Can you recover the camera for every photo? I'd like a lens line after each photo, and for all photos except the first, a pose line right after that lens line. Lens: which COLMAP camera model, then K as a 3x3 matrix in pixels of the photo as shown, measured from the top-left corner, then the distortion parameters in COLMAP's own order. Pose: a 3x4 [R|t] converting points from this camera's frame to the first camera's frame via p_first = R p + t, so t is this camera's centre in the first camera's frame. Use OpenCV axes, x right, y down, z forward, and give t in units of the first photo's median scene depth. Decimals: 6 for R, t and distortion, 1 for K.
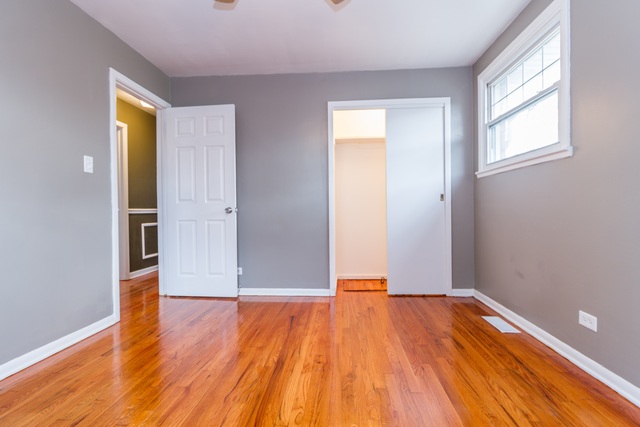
lens RADIAL K [[310.3, 0, 319.9], [0, 310.3, 227.6], [0, 0, 1]] dist [0.001557, 0.000155]
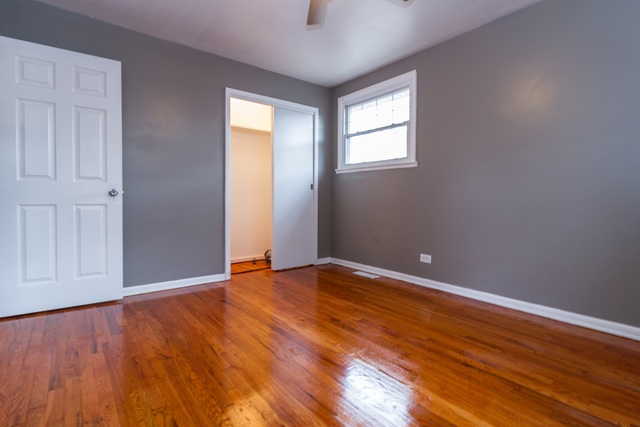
lens RADIAL K [[317.6, 0, 325.1], [0, 317.6, 225.6], [0, 0, 1]] dist [0.000031, 0.000668]
pose [[0.732164, -0.042270, 0.679816, -0.465454], [0.024233, 0.999057, 0.036021, 0.013941], [-0.680698, -0.009899, 0.732498, 0.022135]]
